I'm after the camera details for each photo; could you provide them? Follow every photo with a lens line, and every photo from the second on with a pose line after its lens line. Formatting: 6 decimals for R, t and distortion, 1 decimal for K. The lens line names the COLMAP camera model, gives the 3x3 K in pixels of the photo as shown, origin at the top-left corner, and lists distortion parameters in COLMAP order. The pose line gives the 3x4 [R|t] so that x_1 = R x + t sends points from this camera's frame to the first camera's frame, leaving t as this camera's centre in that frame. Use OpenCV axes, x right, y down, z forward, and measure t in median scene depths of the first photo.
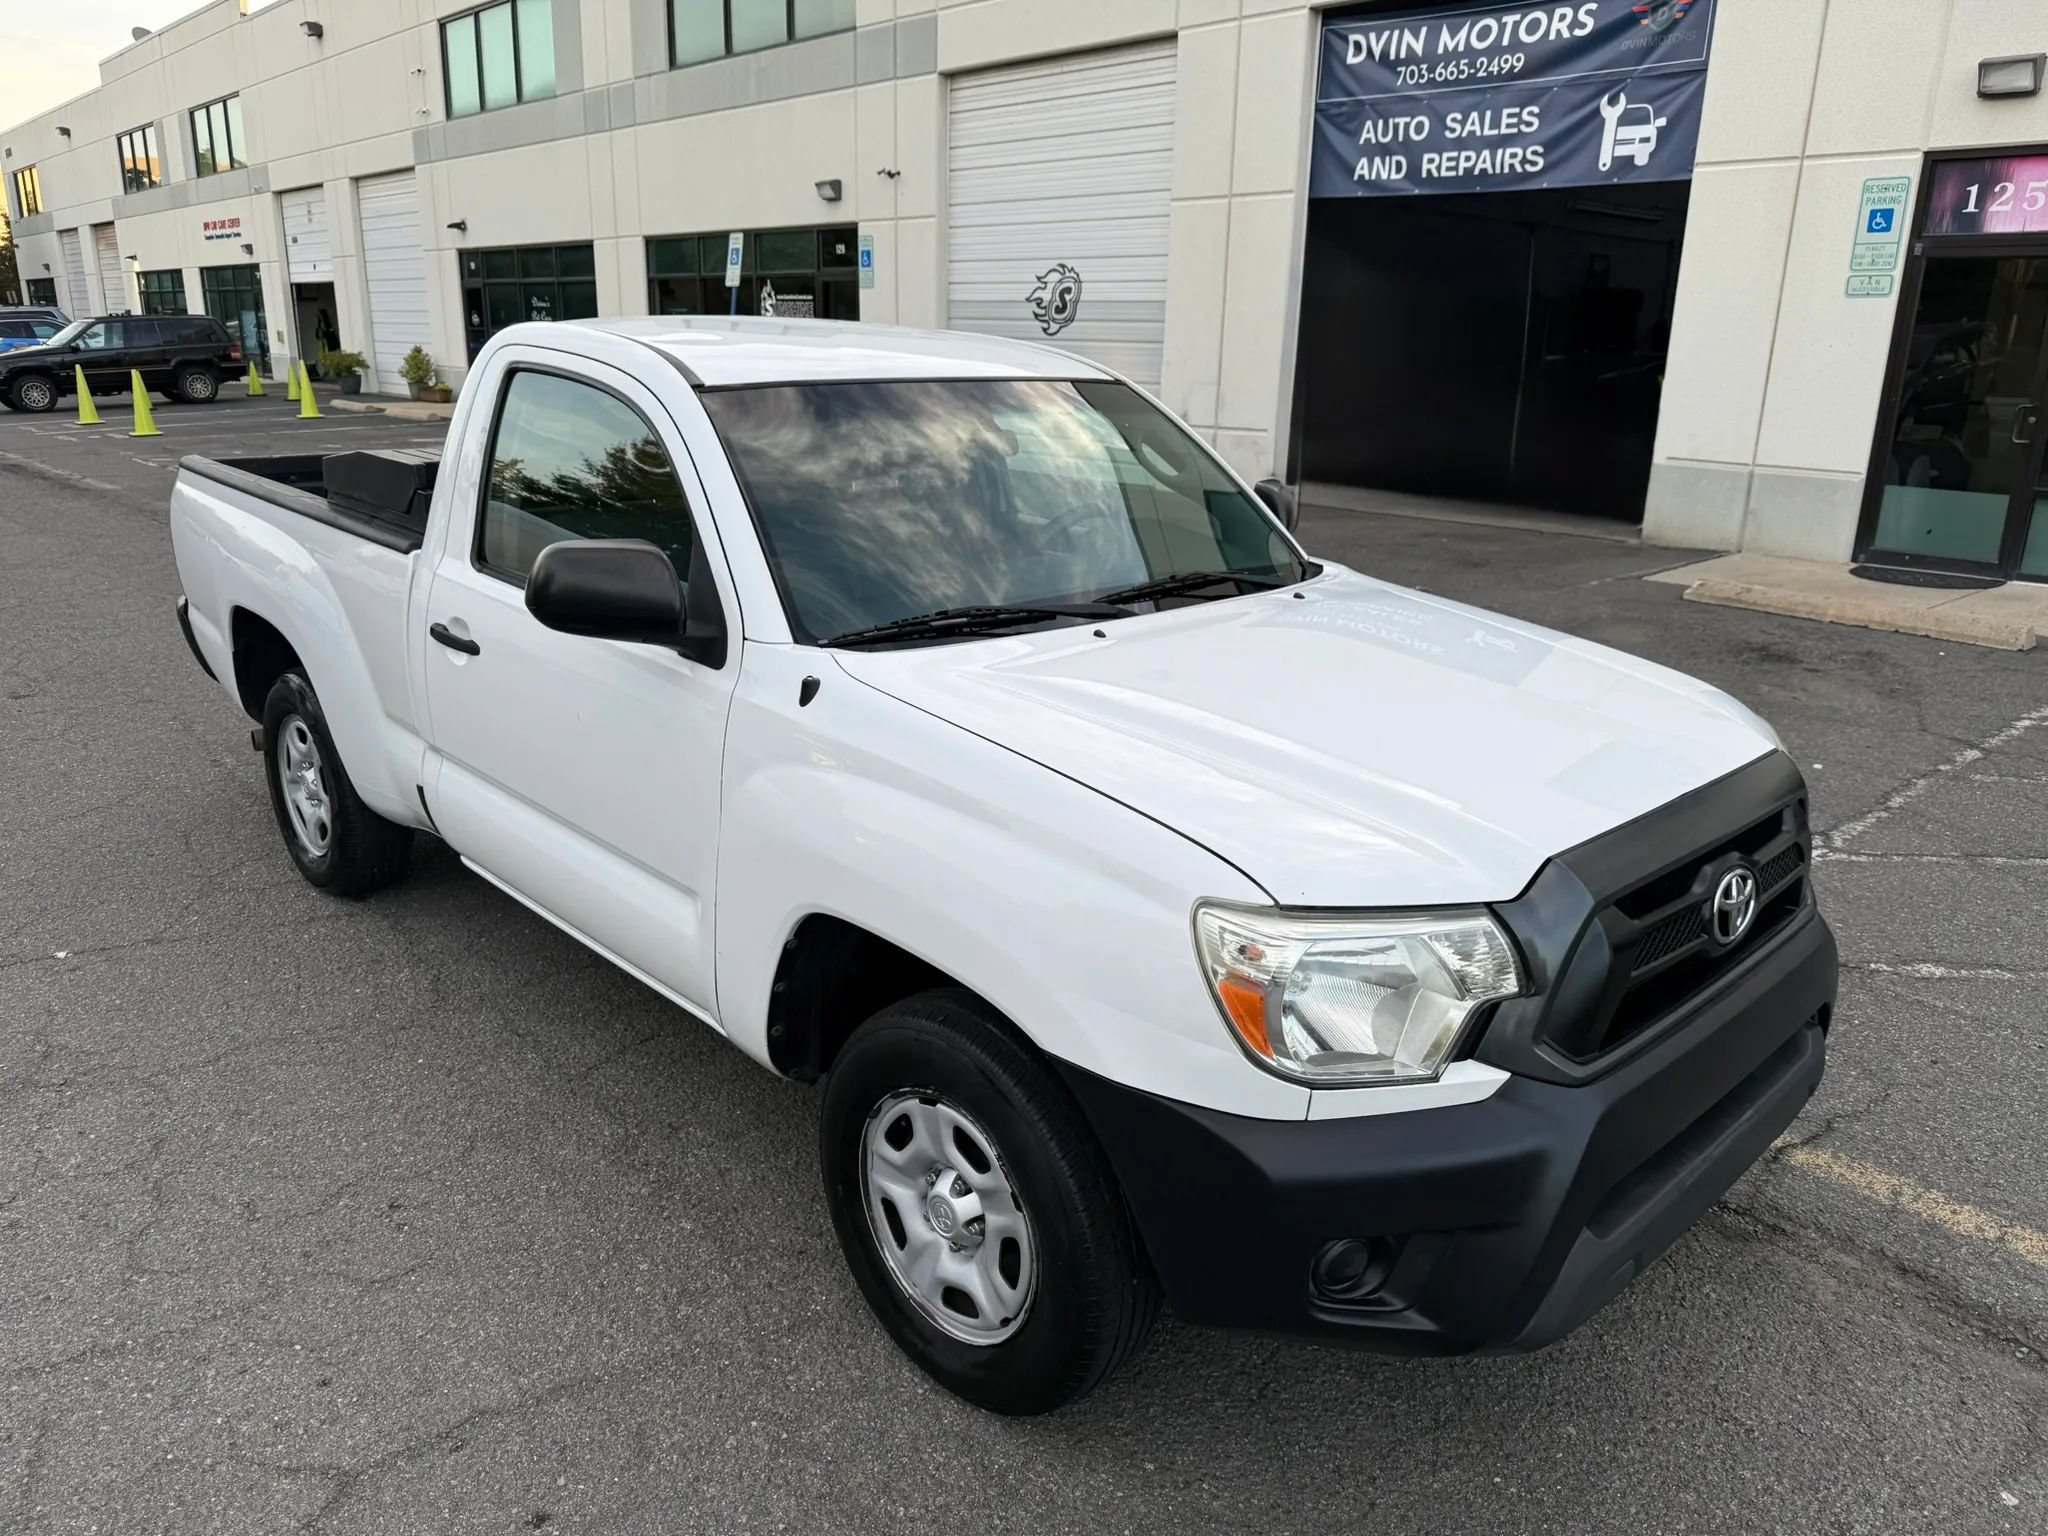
lens RADIAL K [[1457.6, 0, 1025.5], [0, 1457.6, 777.8], [0, 0, 1]] dist [0.001374, -0.011373]
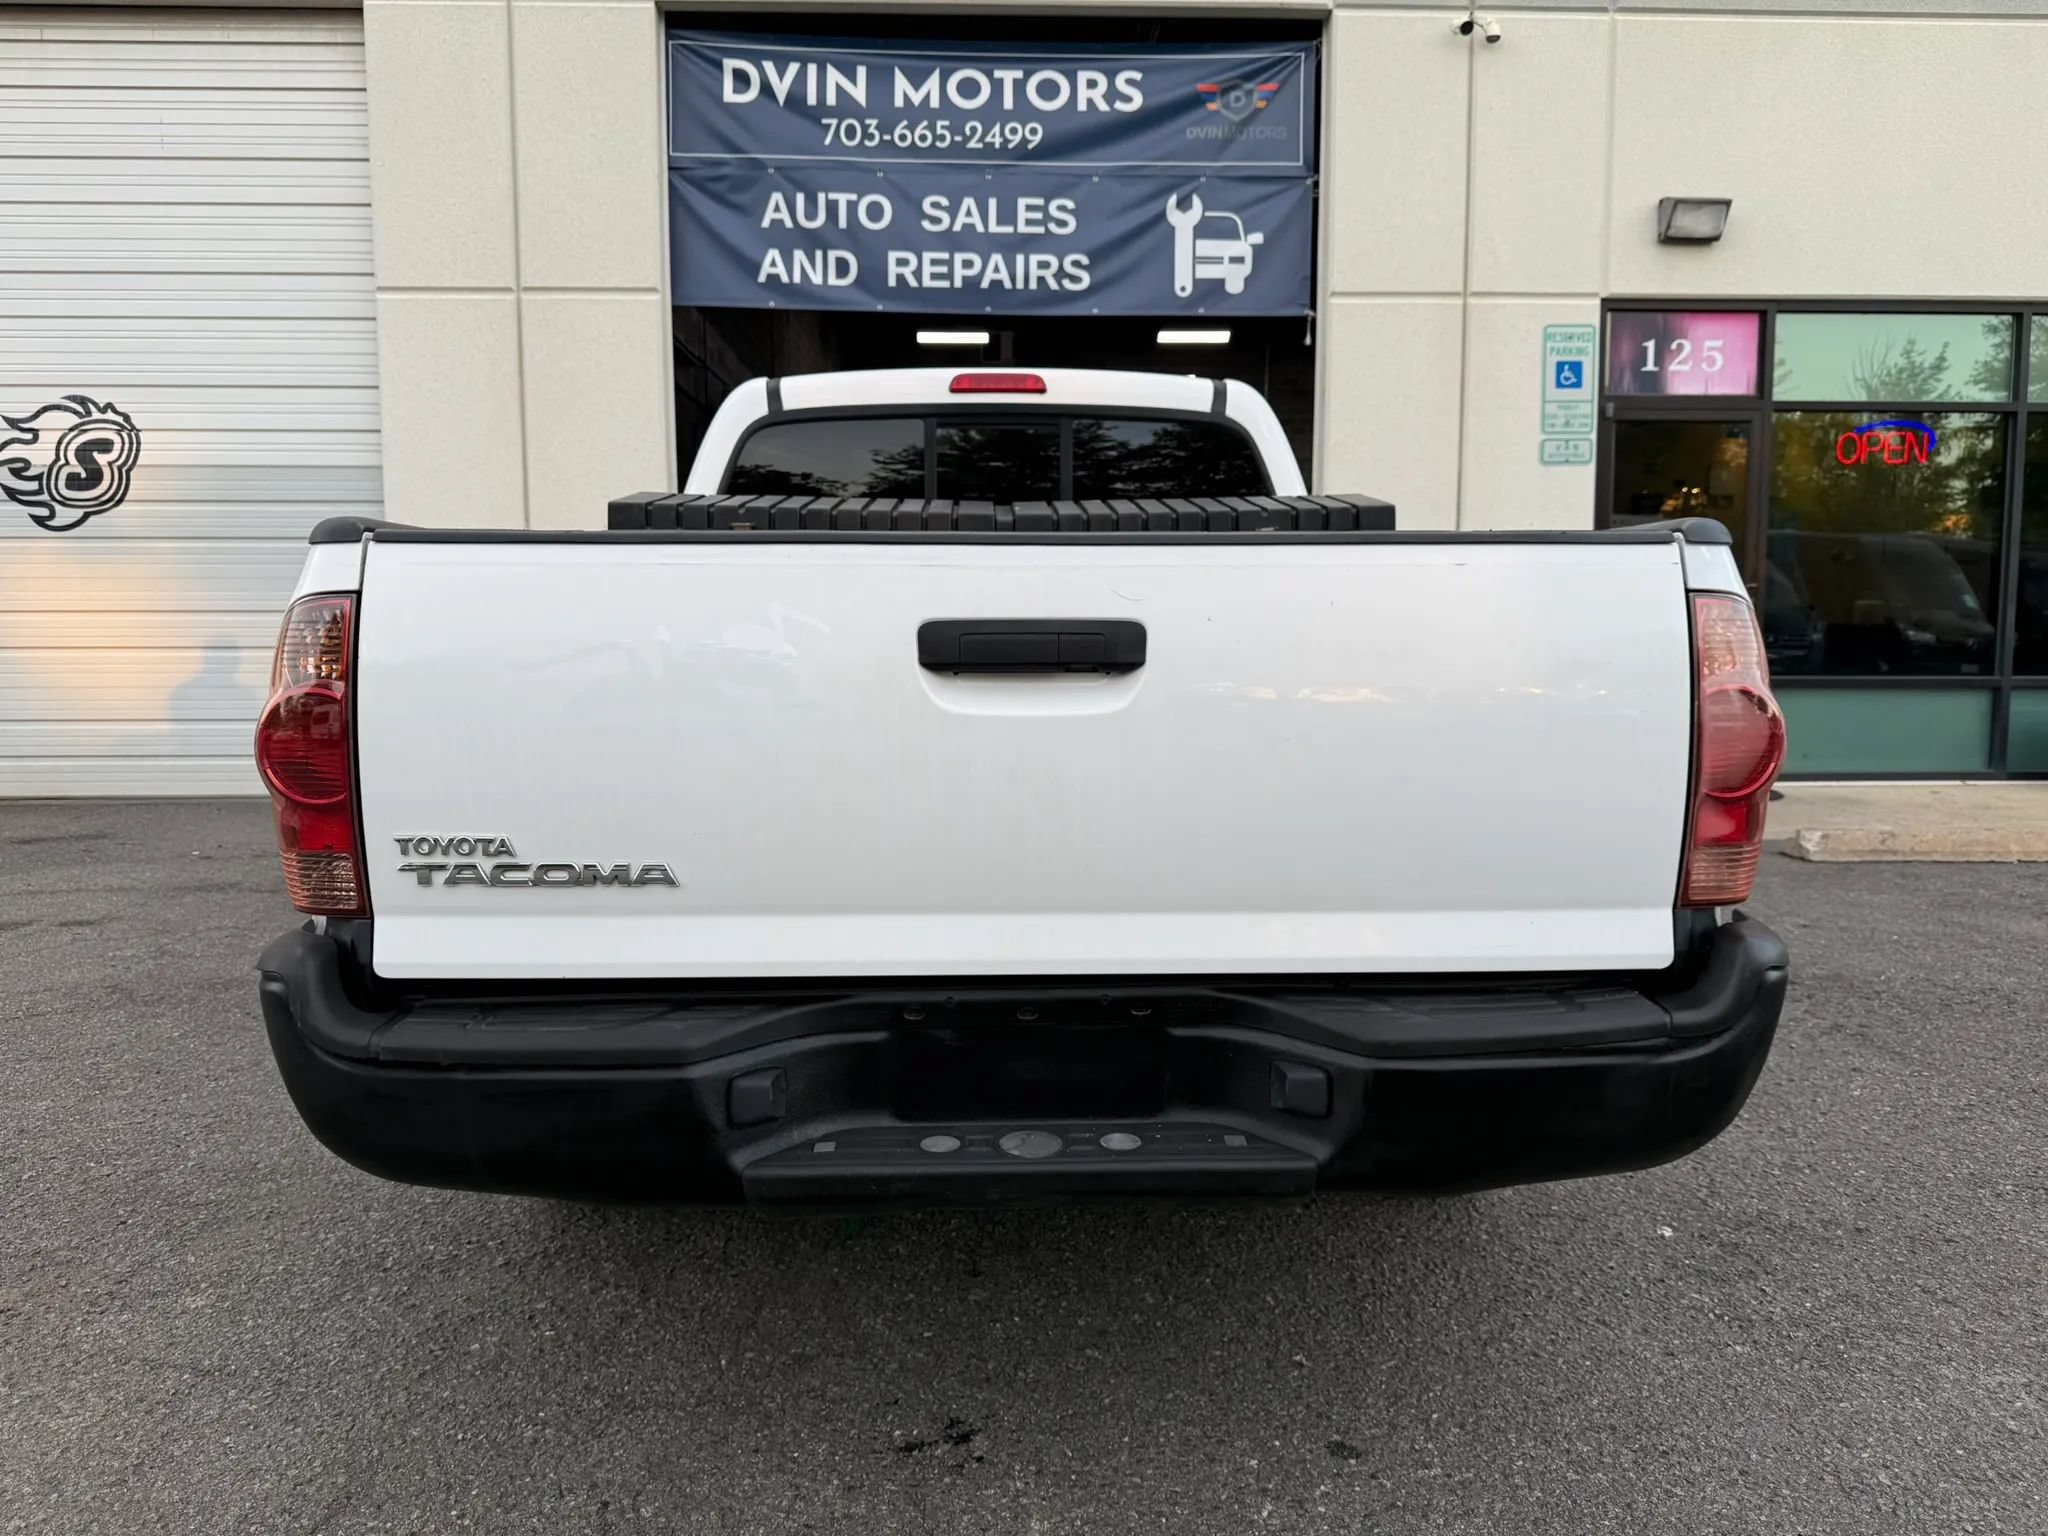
lens RADIAL K [[1457.6, 0, 1019.8], [0, 1457.6, 753.4], [0, 0, 1]] dist [0.001374, -0.011373]
pose [[0.644676, -0.094920, 0.758540, -0.212113], [0.235440, 0.968682, -0.078882, -0.151632], [-0.727297, 0.229444, 0.646834, 0.611627]]
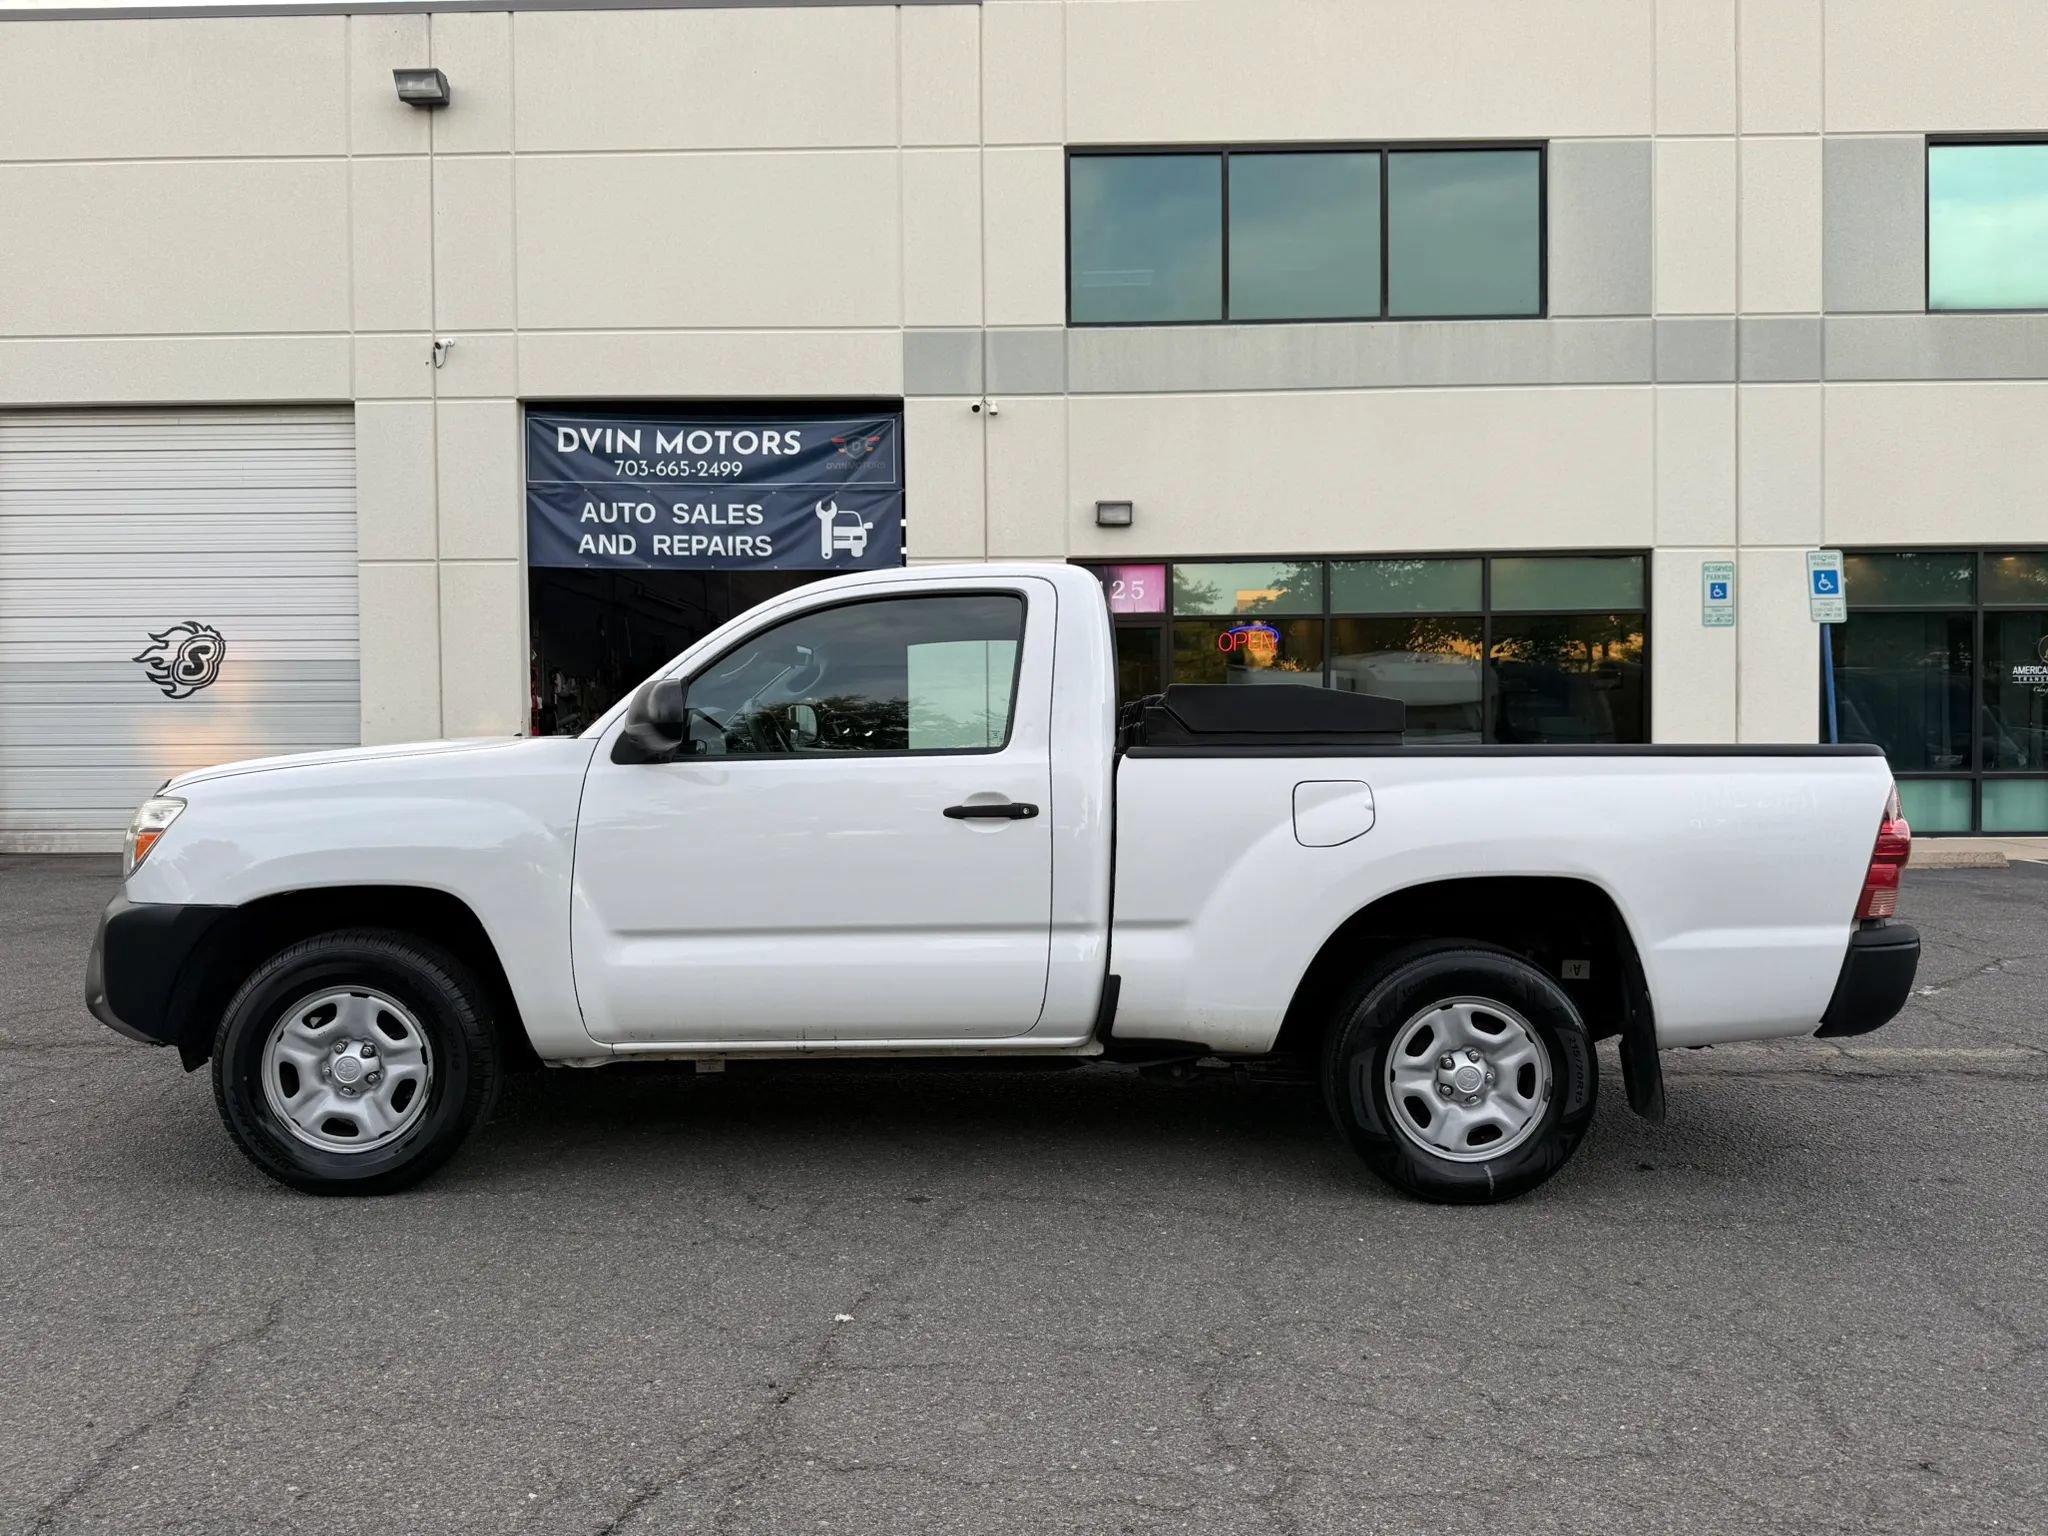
lens RADIAL K [[1433.6, 0, 1034.8], [0, 1433.6, 795.6], [0, 0, 1]] dist [0.051908, -0.073426]
pose [[0.682521, -0.051350, 0.729060, -0.360057], [0.231686, 0.961282, -0.149191, -0.001332], [-0.693171, 0.270739, 0.667993, 0.113399]]
